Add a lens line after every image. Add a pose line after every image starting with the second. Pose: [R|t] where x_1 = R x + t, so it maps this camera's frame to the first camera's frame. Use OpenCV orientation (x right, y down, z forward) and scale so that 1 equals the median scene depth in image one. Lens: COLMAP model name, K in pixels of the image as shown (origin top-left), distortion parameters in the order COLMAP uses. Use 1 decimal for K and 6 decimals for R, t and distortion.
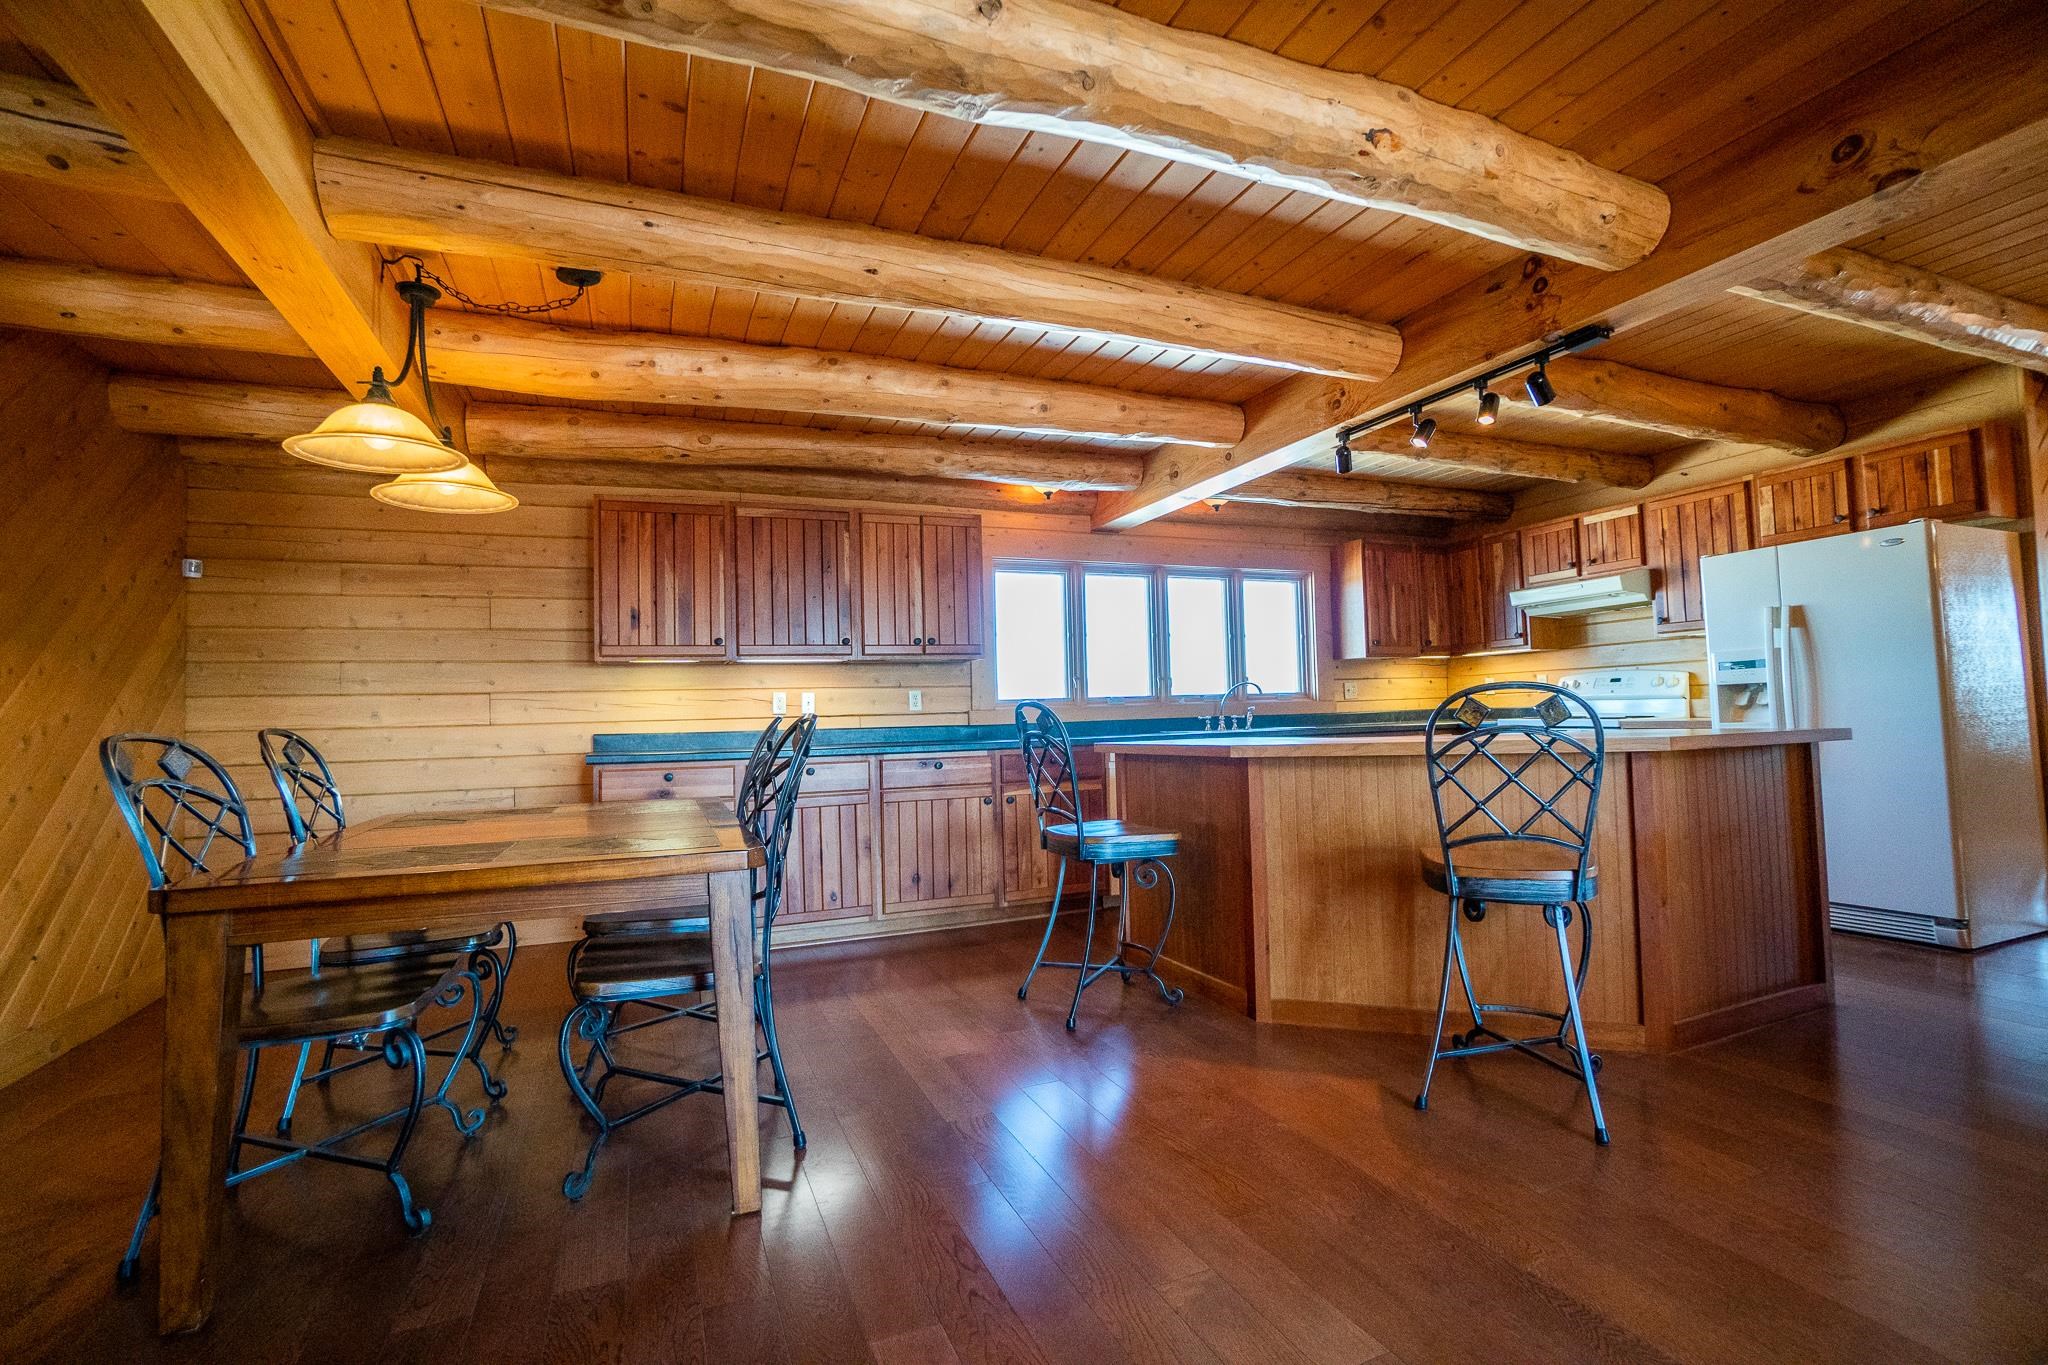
lens RADIAL K [[906.7, 0, 1012.4], [0, 906.7, 681.9], [0, 0, 1]] dist [-0.058990, 0.021861]
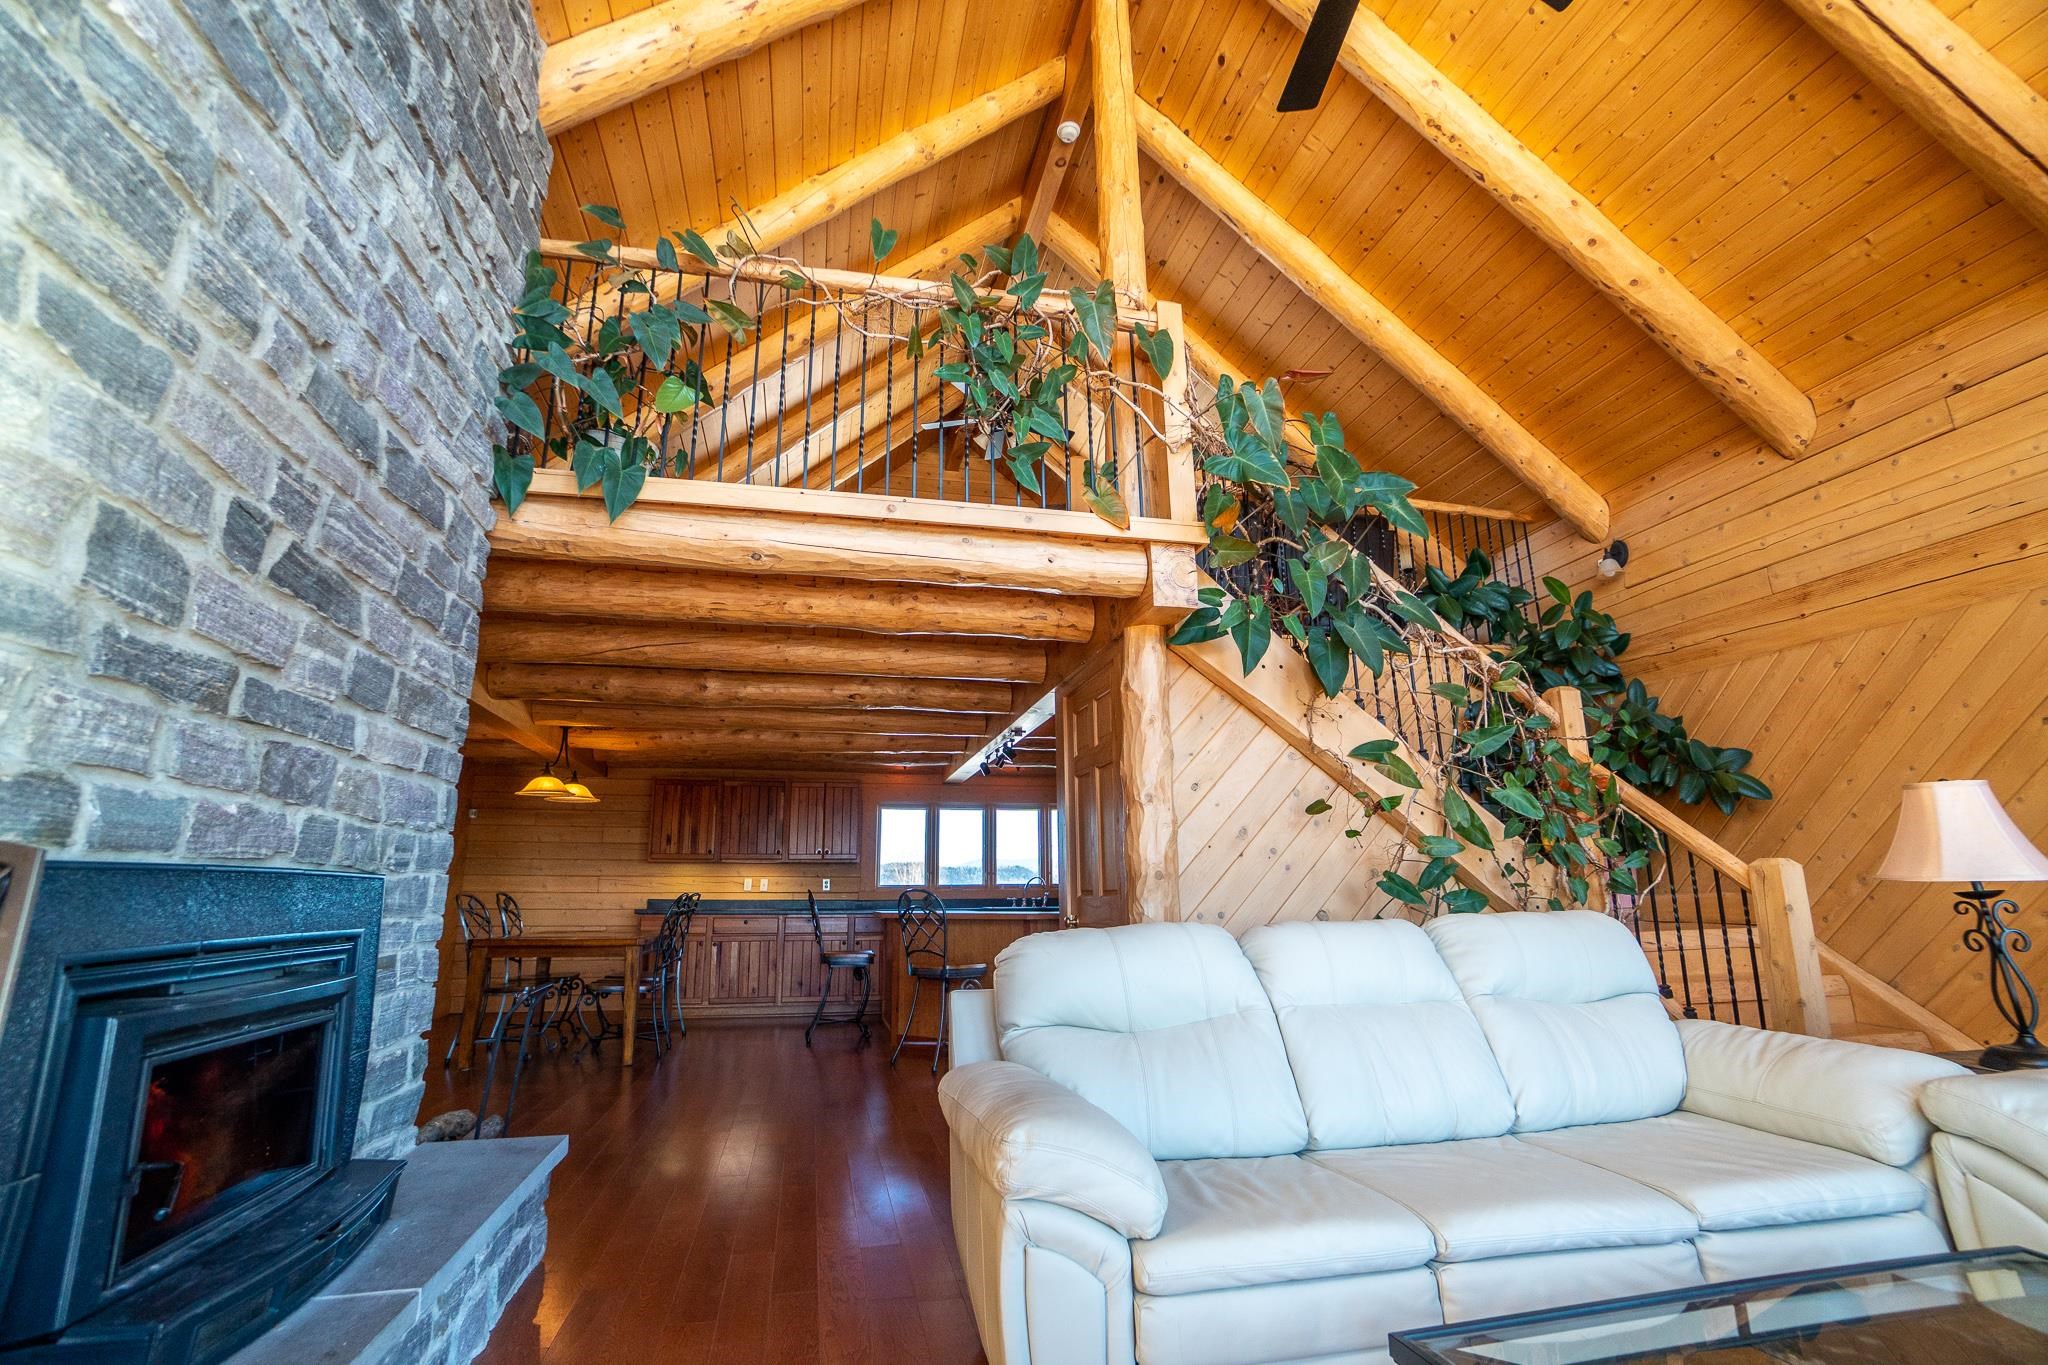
lens RADIAL K [[906.7, 0, 1012.4], [0, 906.7, 681.9], [0, 0, 1]] dist [-0.058990, 0.021861]
pose [[0.984565, -0.019399, -0.173940, 0.589169], [-0.013272, 0.982701, -0.184722, -0.050308], [0.174514, 0.184180, 0.967276, -0.735957]]
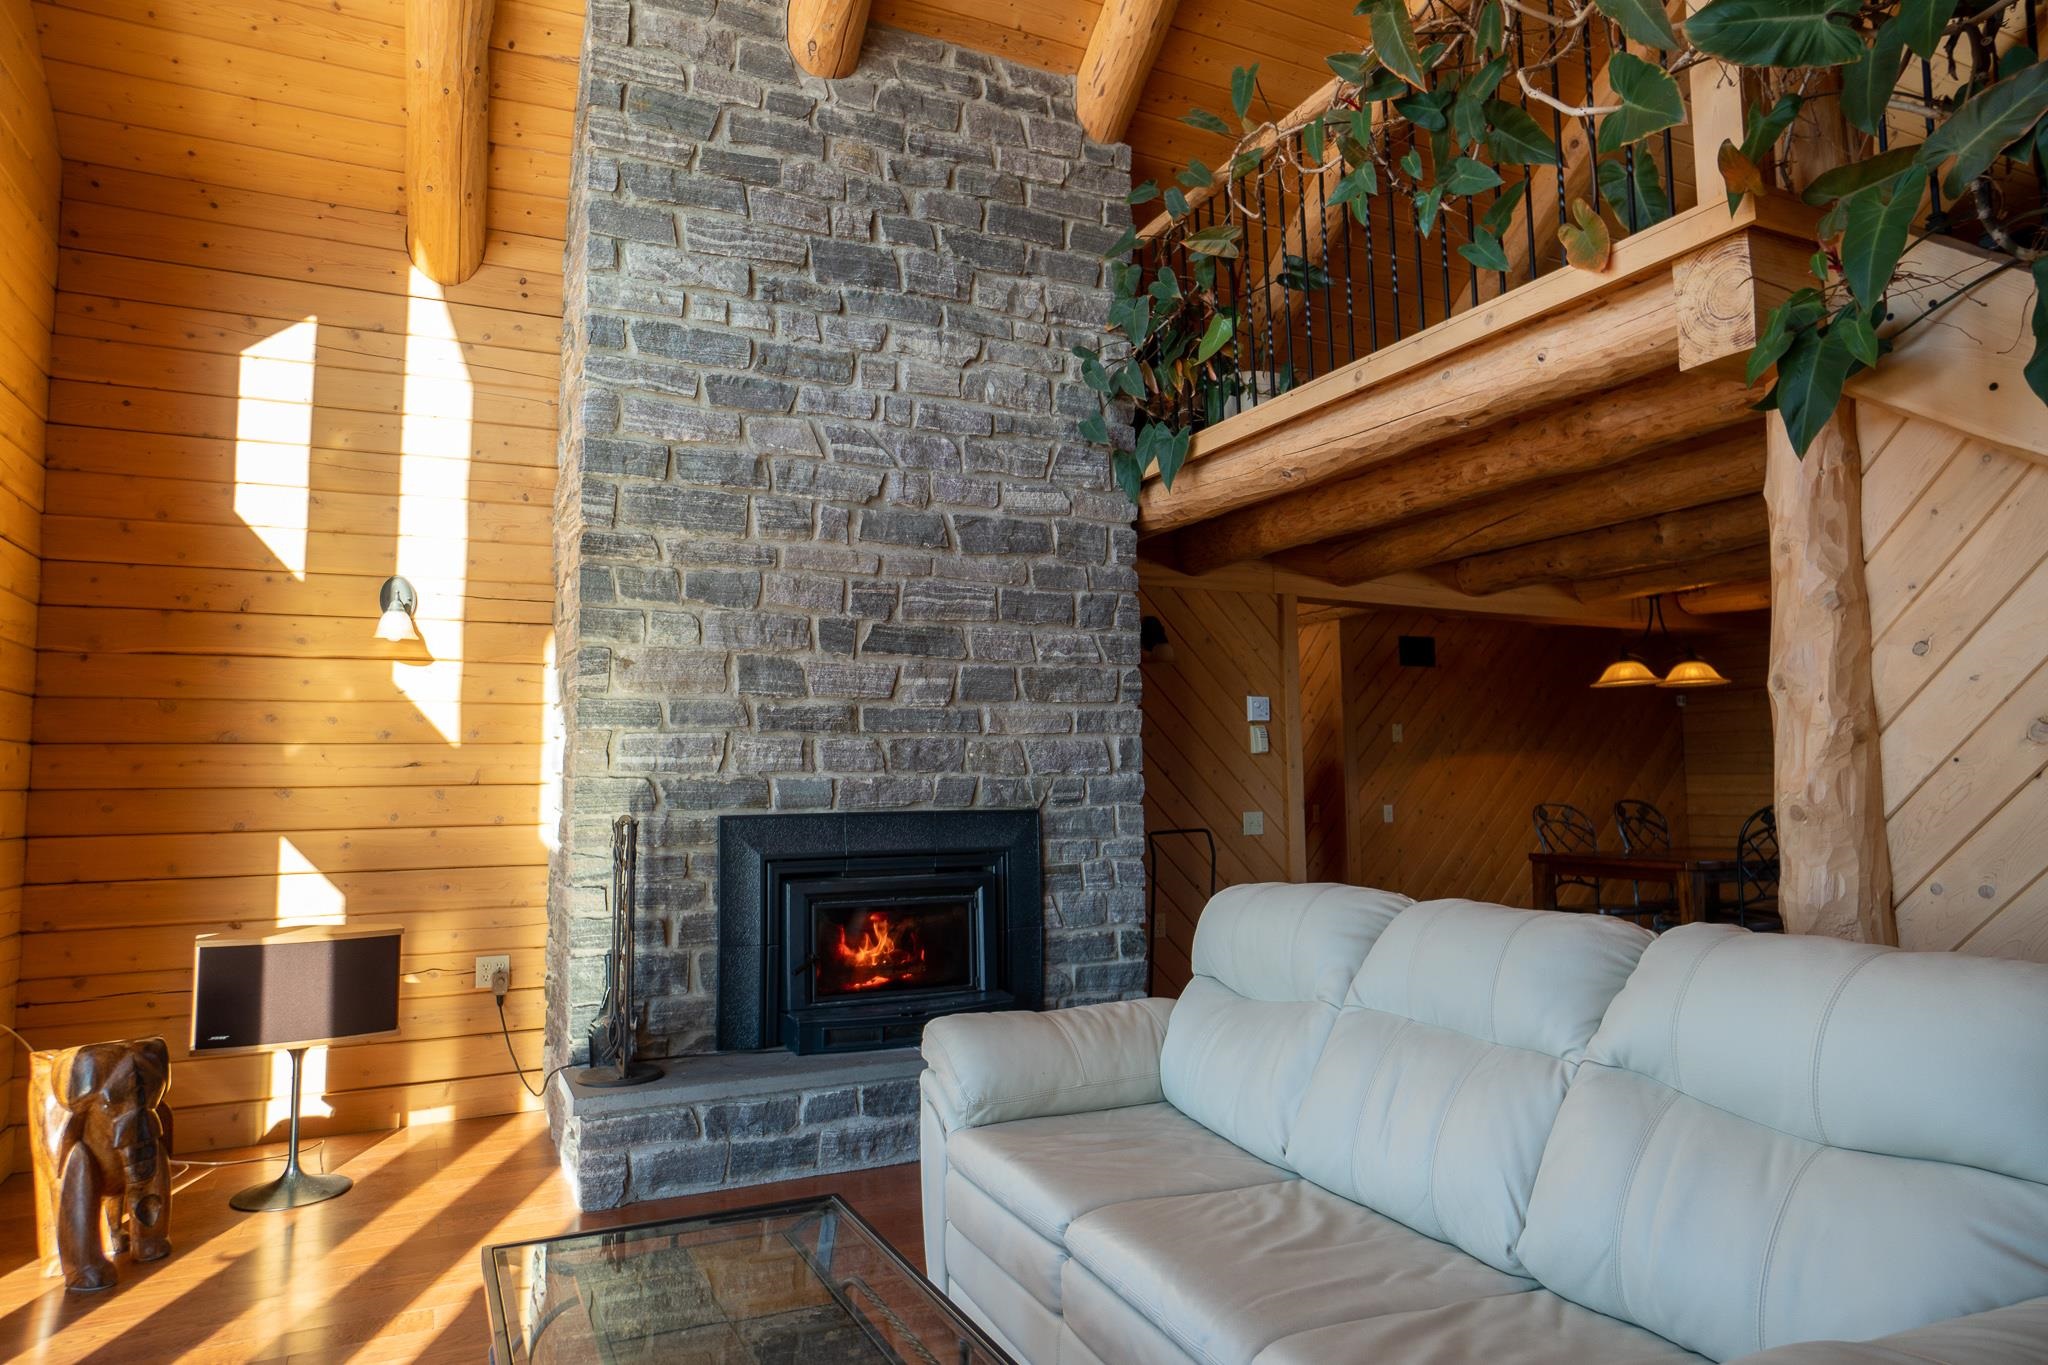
lens RADIAL K [[1265.2, 0, 1024.0], [0, 1265.2, 682.5], [0, 0, 1]] dist [0.001835, 0.000526]
pose [[0.056421, -0.050511, -0.997129, 1.181480], [0.047647, 0.997718, -0.047845, -0.084947], [0.997269, -0.044811, 0.058699, -0.363839]]
